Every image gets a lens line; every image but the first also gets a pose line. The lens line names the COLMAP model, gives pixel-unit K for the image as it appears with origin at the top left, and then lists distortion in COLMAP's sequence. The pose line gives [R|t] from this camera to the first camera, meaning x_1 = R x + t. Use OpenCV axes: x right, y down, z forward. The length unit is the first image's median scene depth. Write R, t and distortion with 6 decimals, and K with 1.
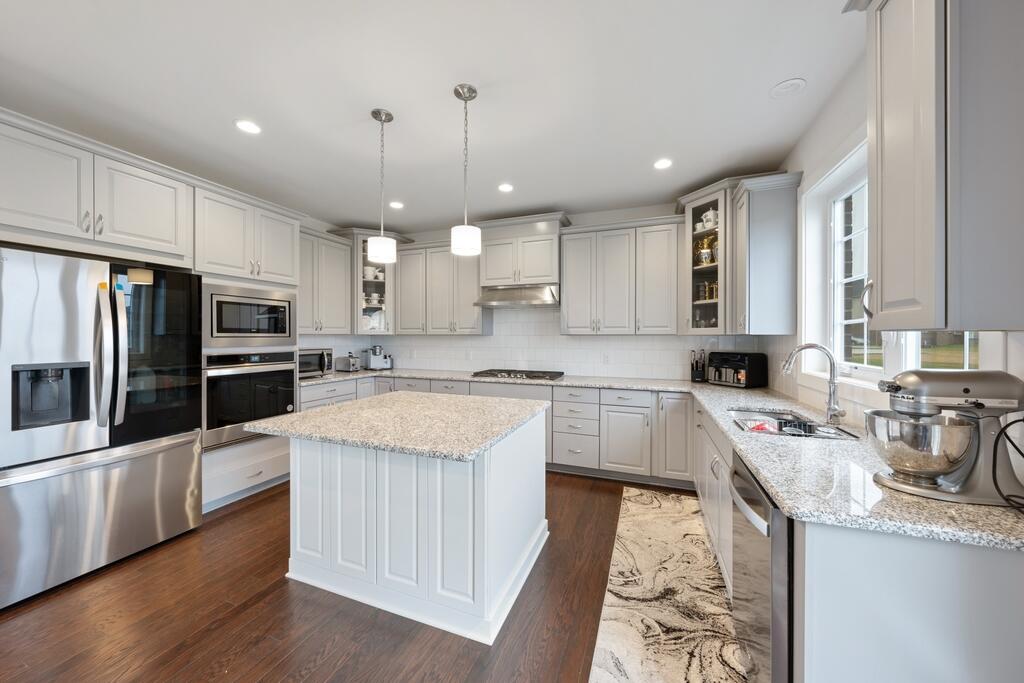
lens RADIAL K [[358.0, 0, 511.3], [0, 358.0, 339.0], [0, 0, 1]] dist [-0.000317, -0.000042]
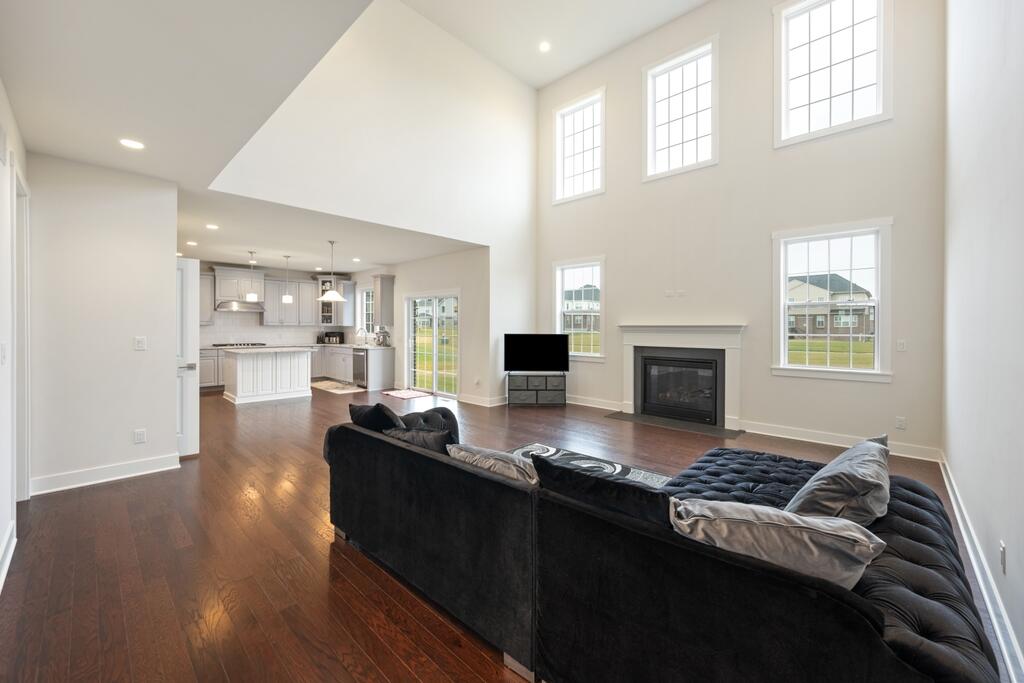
lens RADIAL K [[387.0, 0, 518.9], [0, 387.0, 327.1], [0, 0, 1]] dist [0.000570, 0.000097]
pose [[0.363252, -0.002593, 0.931687, -1.768621], [0.003328, 0.999993, 0.001486, -0.000519], [-0.931685, 0.002561, 0.363258, -1.545288]]
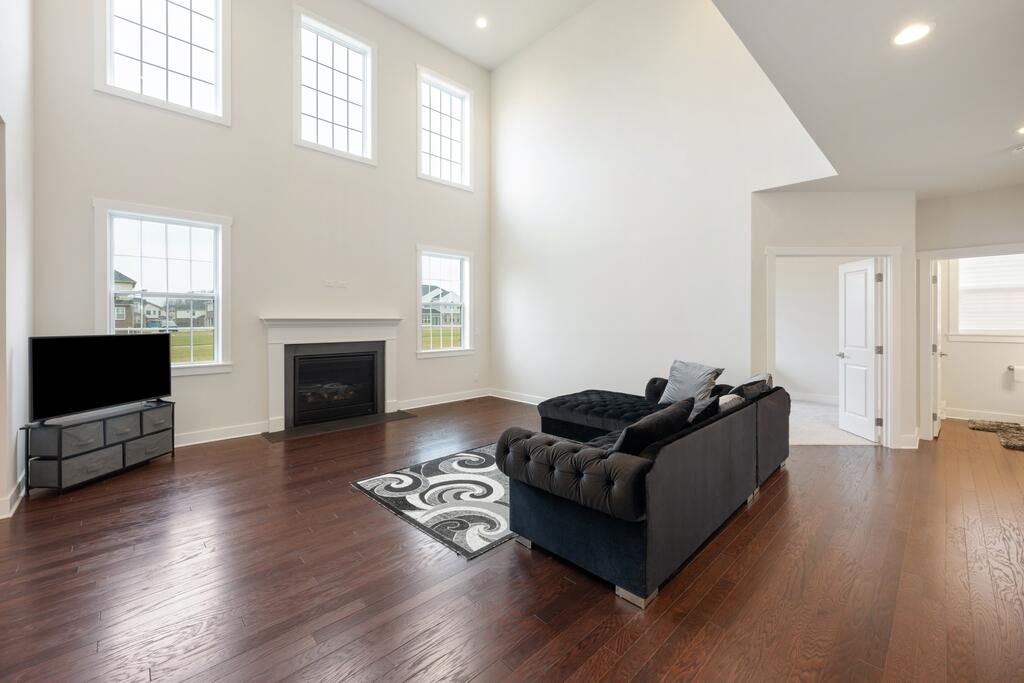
lens RADIAL K [[416.4, 0, 514.6], [0, 416.4, 319.4], [0, 0, 1]] dist [-0.000490, -0.000021]
pose [[-0.906434, -0.002013, 0.422343, -1.295683], [-0.000349, 0.999992, 0.004018, -0.007386], [-0.422347, 0.003495, -0.906427, -0.311818]]
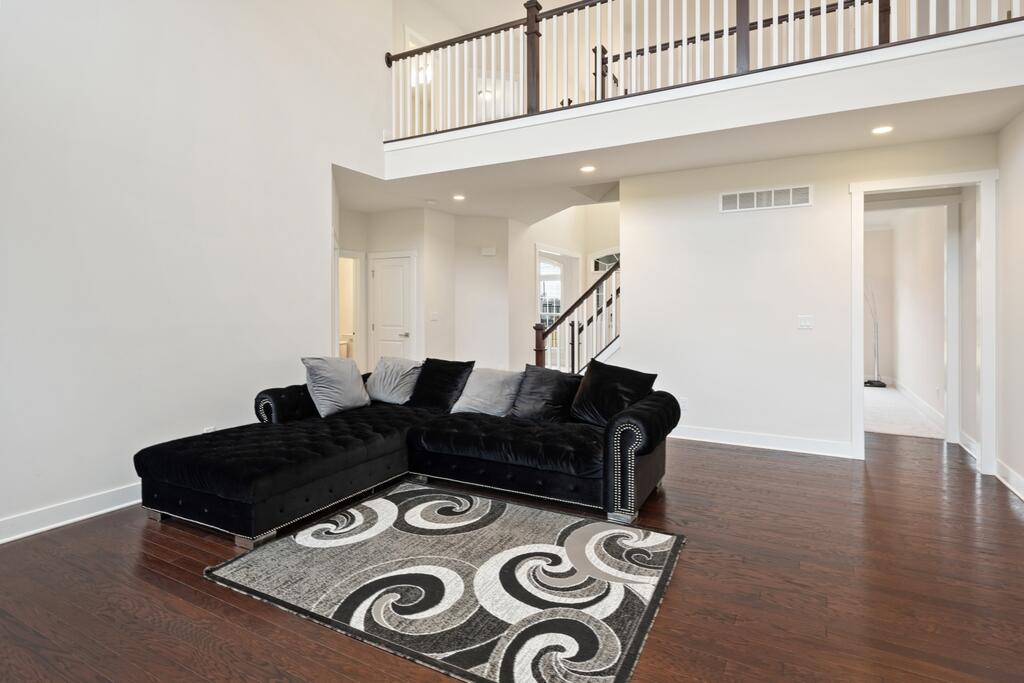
lens RADIAL K [[529.2, 0, 512.0], [0, 529.2, 303.4], [0, 0, 1]] dist [-0.000508, -0.000155]
pose [[-0.126773, -0.003132, -0.991927, 0.054978], [-0.004188, 0.999988, -0.002622, -0.002617], [0.991923, 0.003822, -0.126785, -1.117815]]
